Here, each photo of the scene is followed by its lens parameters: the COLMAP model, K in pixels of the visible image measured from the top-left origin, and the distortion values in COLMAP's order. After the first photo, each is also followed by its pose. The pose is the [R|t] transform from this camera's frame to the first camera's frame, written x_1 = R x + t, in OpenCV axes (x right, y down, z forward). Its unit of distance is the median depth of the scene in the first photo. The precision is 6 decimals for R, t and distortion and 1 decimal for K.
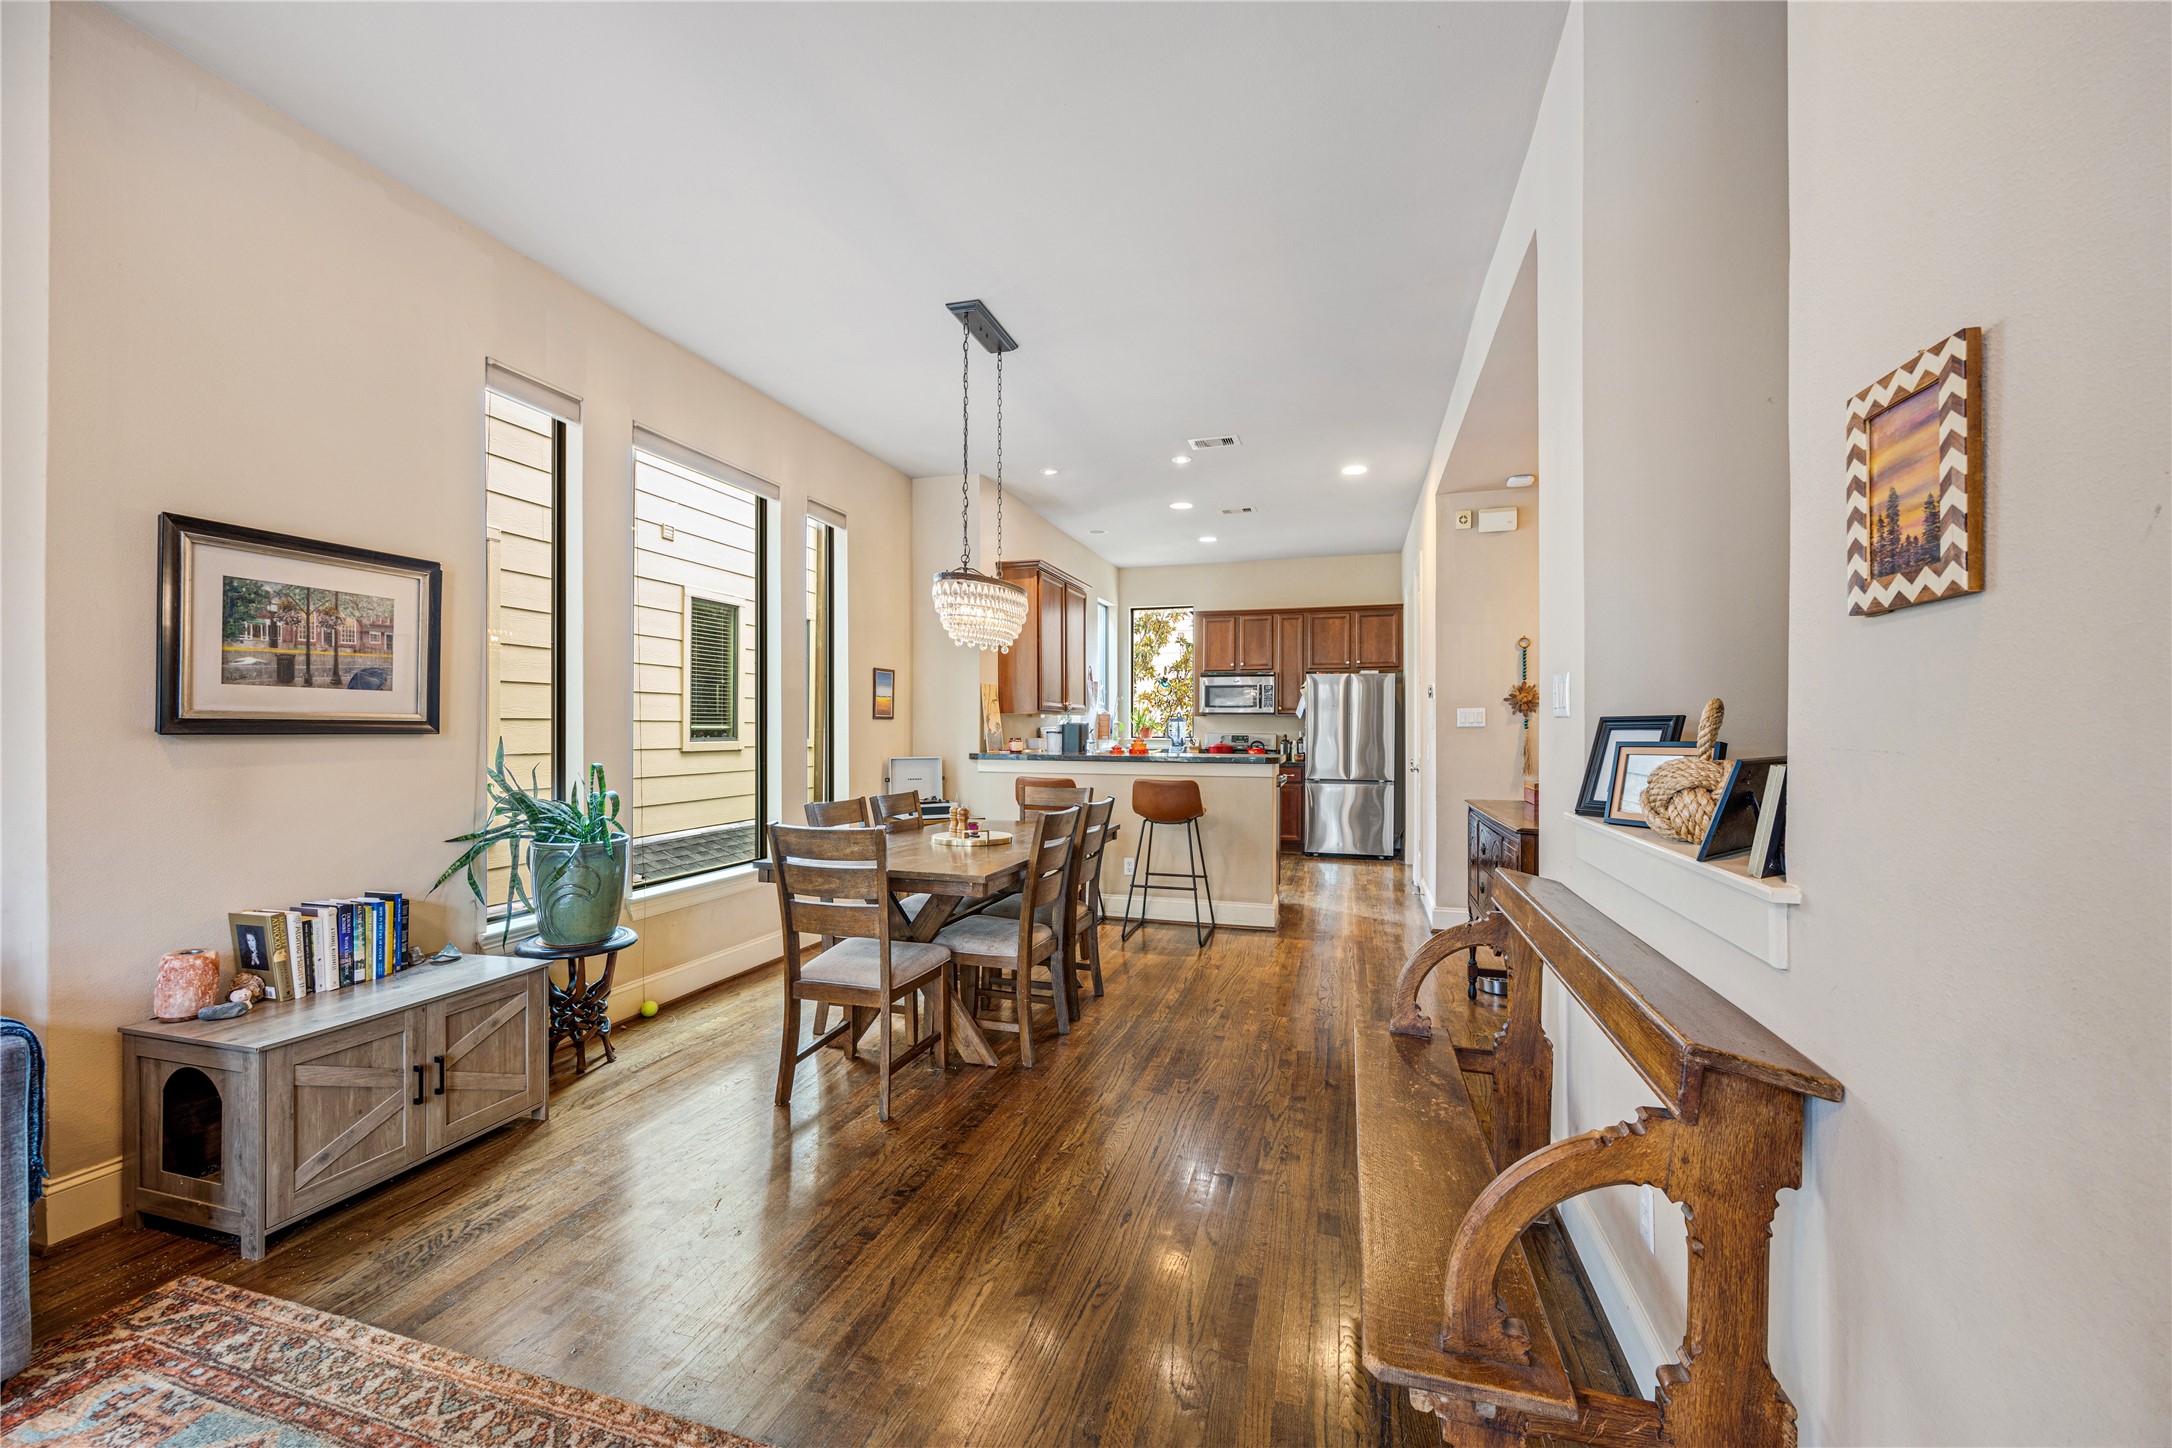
lens RADIAL K [[873.5, 0, 1075.2], [0, 873.5, 728.0], [0, 0, 1]] dist [0.000899, 0.000189]
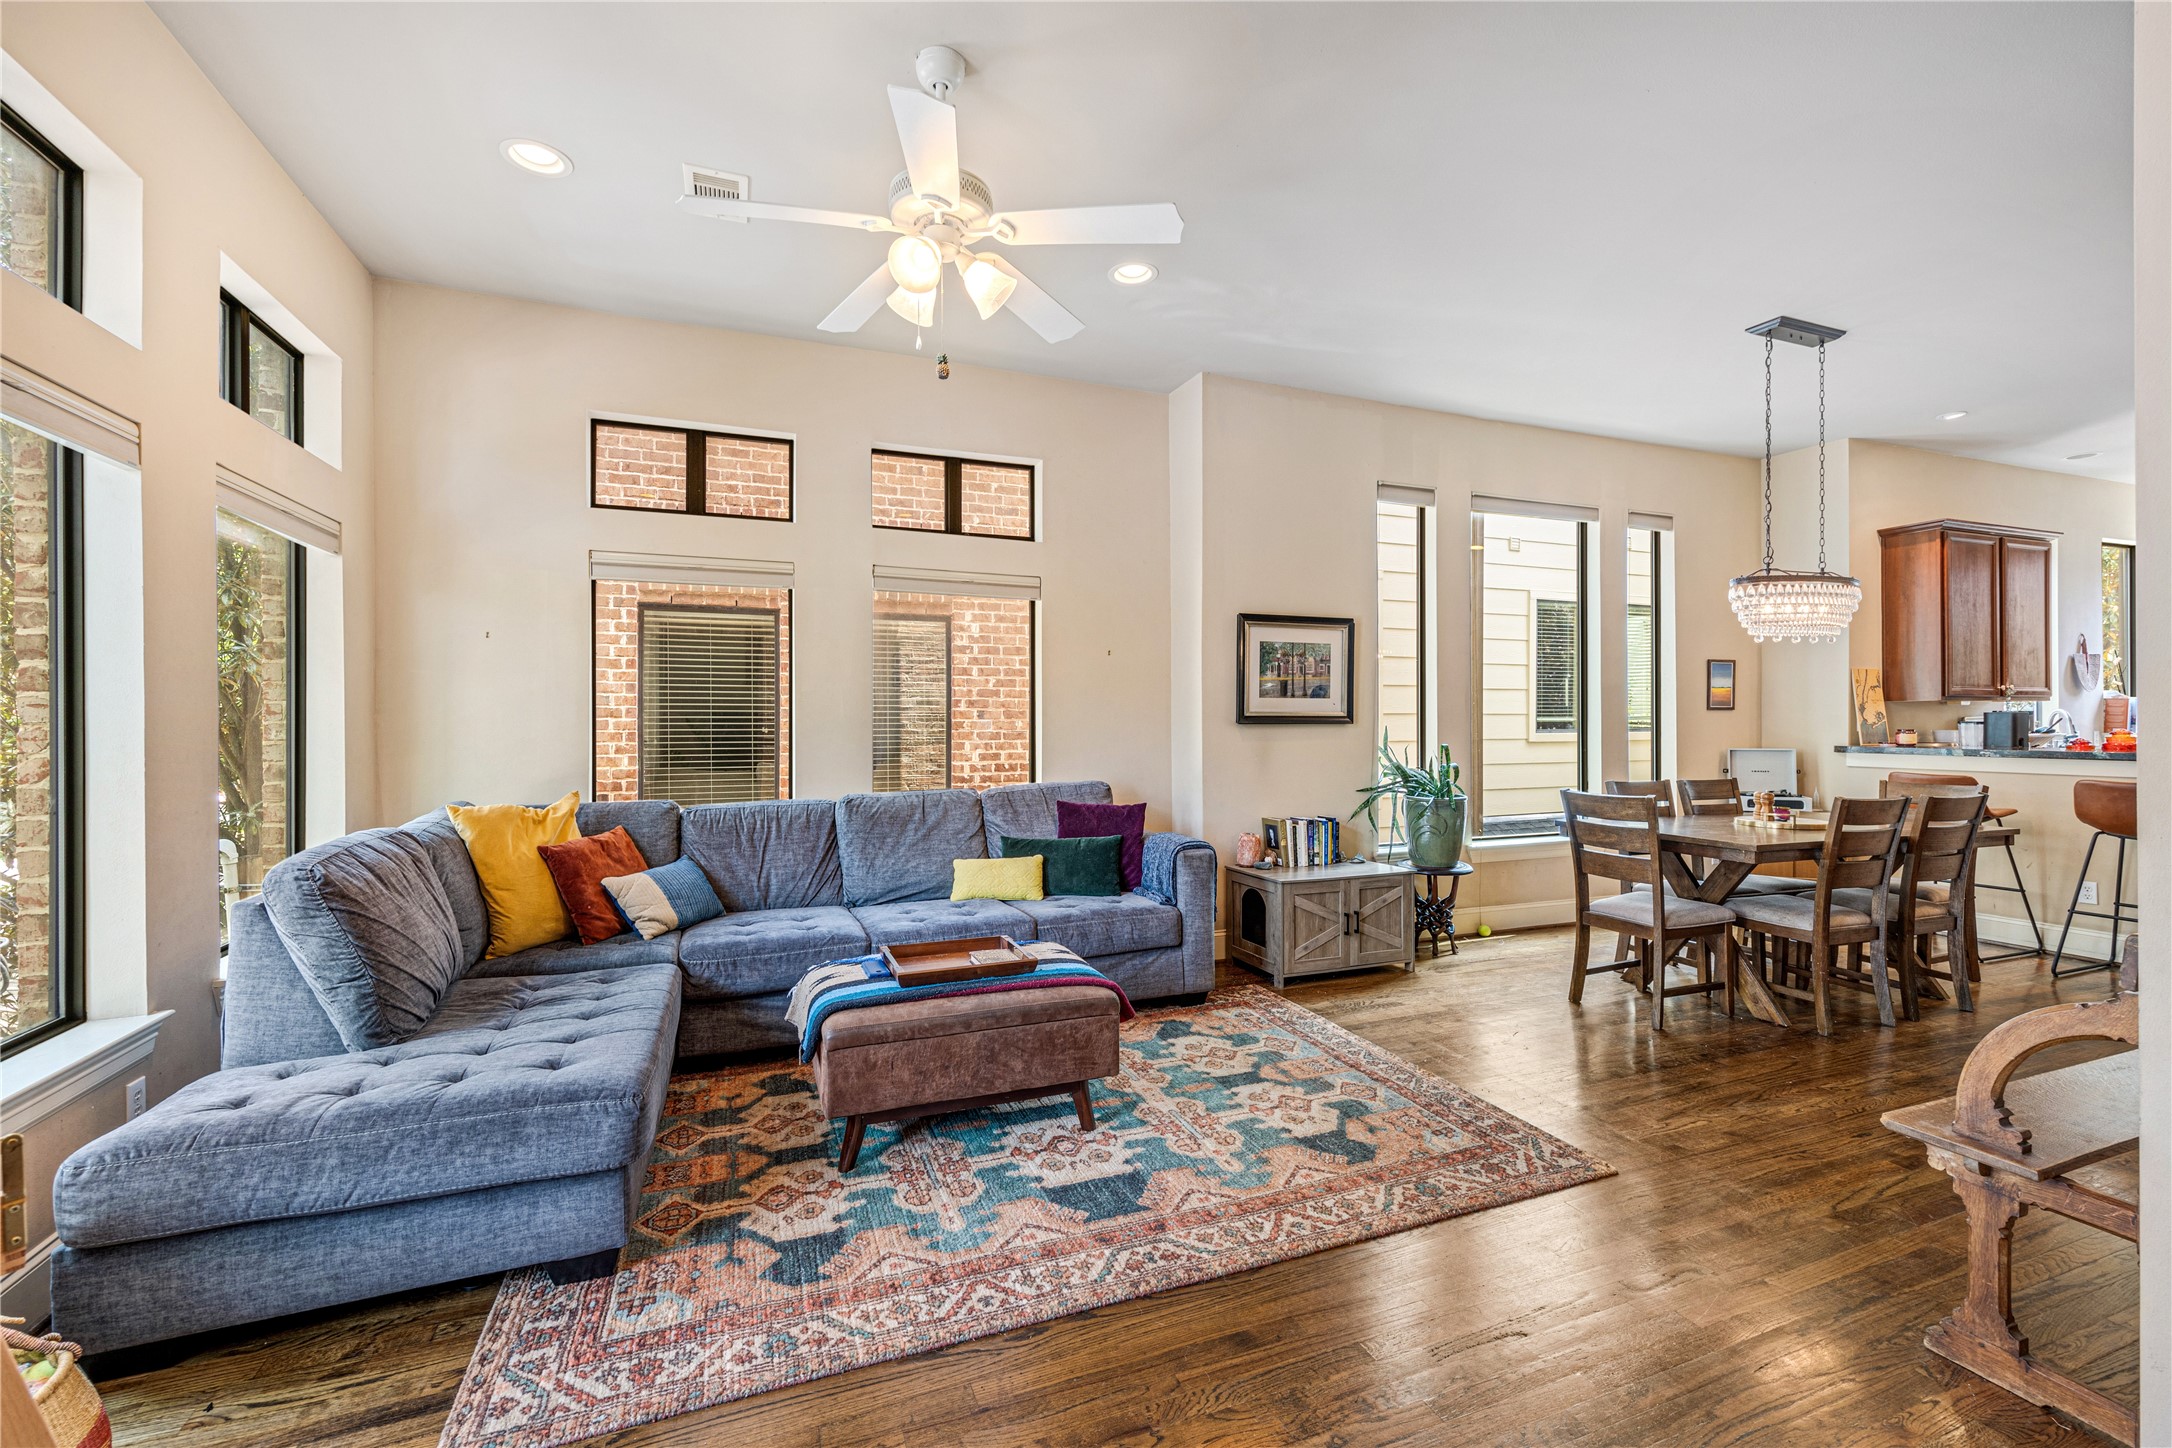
lens RADIAL K [[873.5, 0, 1096.1], [0, 873.5, 731.4], [0, 0, 1]] dist [0.000899, 0.000189]
pose [[0.624756, 0.005094, -0.780804, 0.249452], [0.004803, 0.999935, 0.010367, 0.001366], [0.780806, -0.010227, 0.624690, -0.400692]]
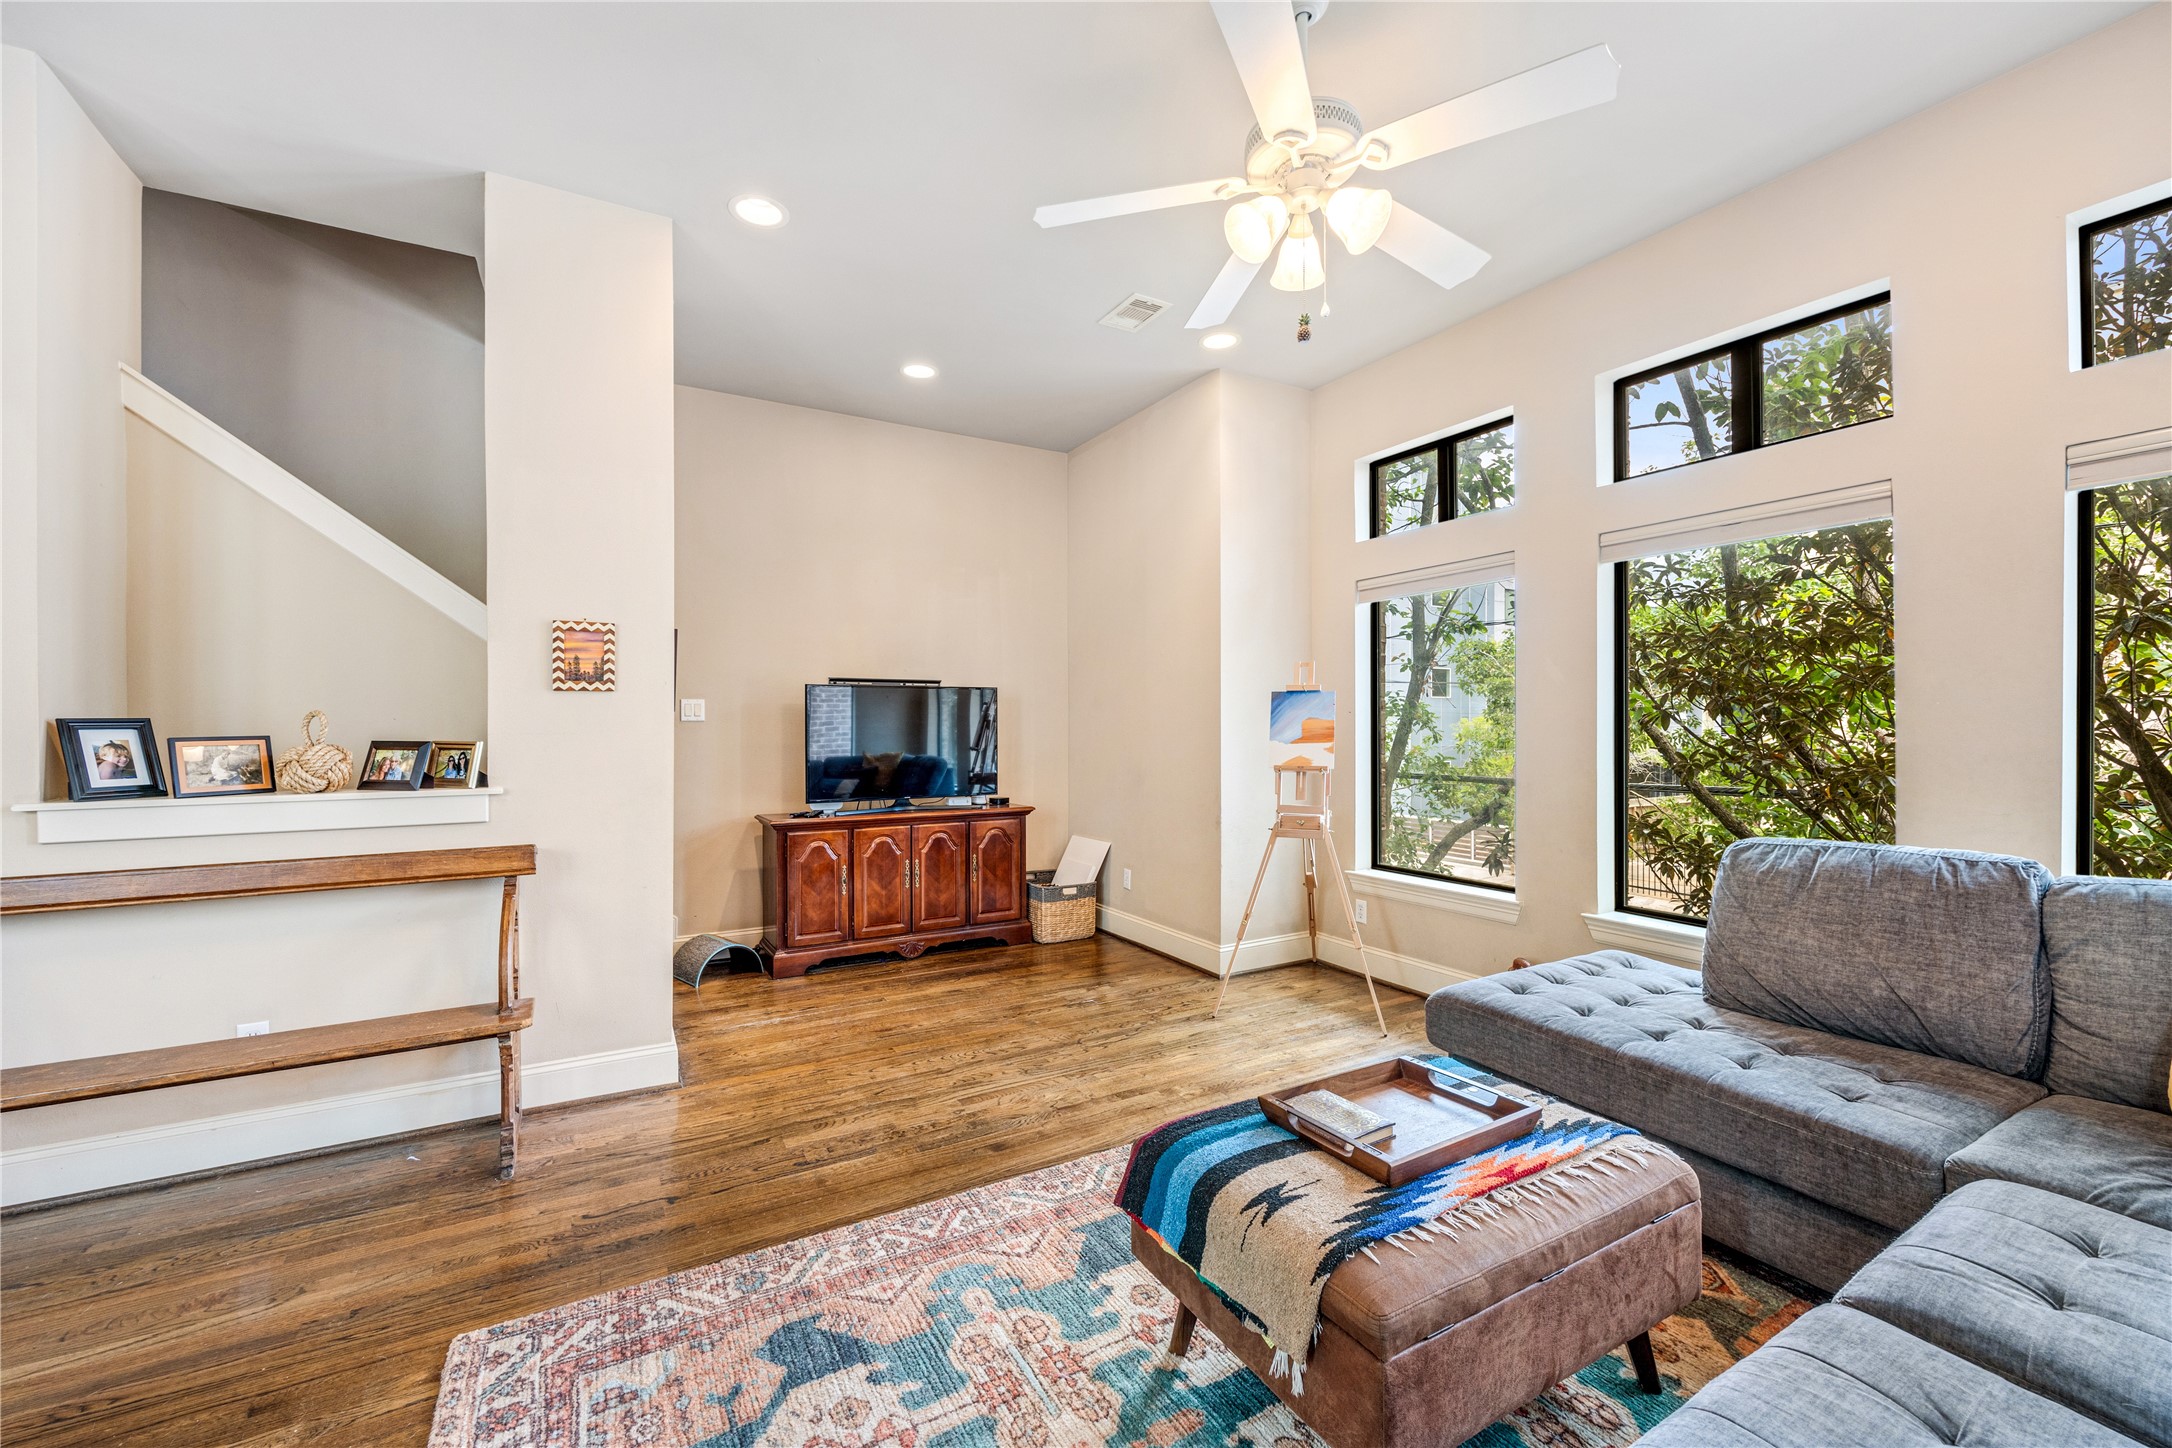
lens RADIAL K [[873.5, 0, 1067.9], [0, 873.5, 729.1], [0, 0, 1]] dist [0.000899, 0.000189]
pose [[-0.718249, 0.005593, 0.695764, -0.825281], [0.006235, 0.999979, -0.001601, 0.001667], [-0.695759, 0.003188, -0.718269, 0.637004]]
